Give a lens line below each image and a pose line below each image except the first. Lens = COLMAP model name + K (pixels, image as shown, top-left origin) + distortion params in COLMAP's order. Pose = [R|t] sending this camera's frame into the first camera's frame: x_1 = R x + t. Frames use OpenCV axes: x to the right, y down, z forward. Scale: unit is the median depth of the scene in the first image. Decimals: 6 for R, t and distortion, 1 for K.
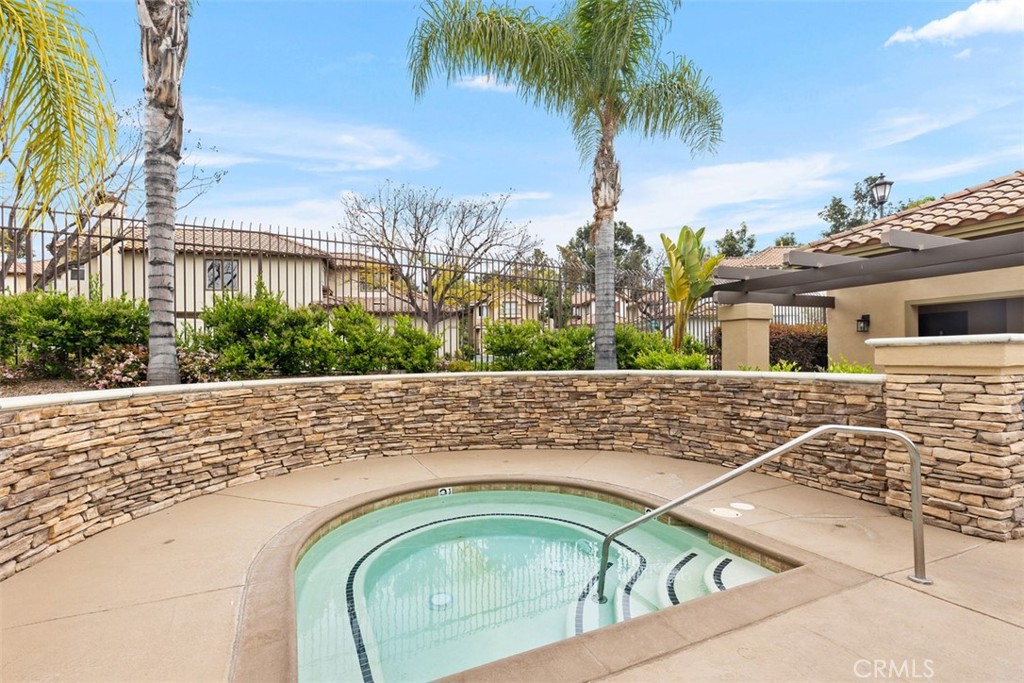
lens RADIAL K [[473.5, 0, 506.5], [0, 473.5, 353.2], [0, 0, 1]] dist [0.002580, 0.000391]
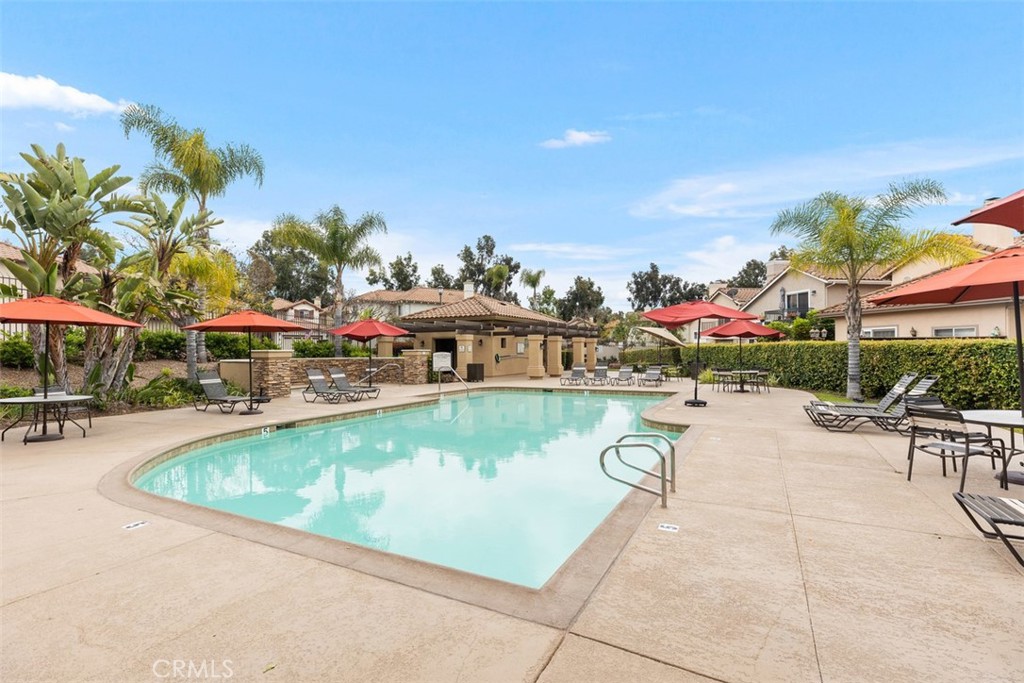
lens RADIAL K [[473.5, 0, 506.5], [0, 473.5, 353.2], [0, 0, 1]] dist [0.002580, 0.000391]
pose [[0.794520, 0.007063, 0.607197, -0.085017], [-0.007727, 0.999969, -0.001521, 0.000371], [-0.607189, -0.003483, 0.794550, -0.221640]]
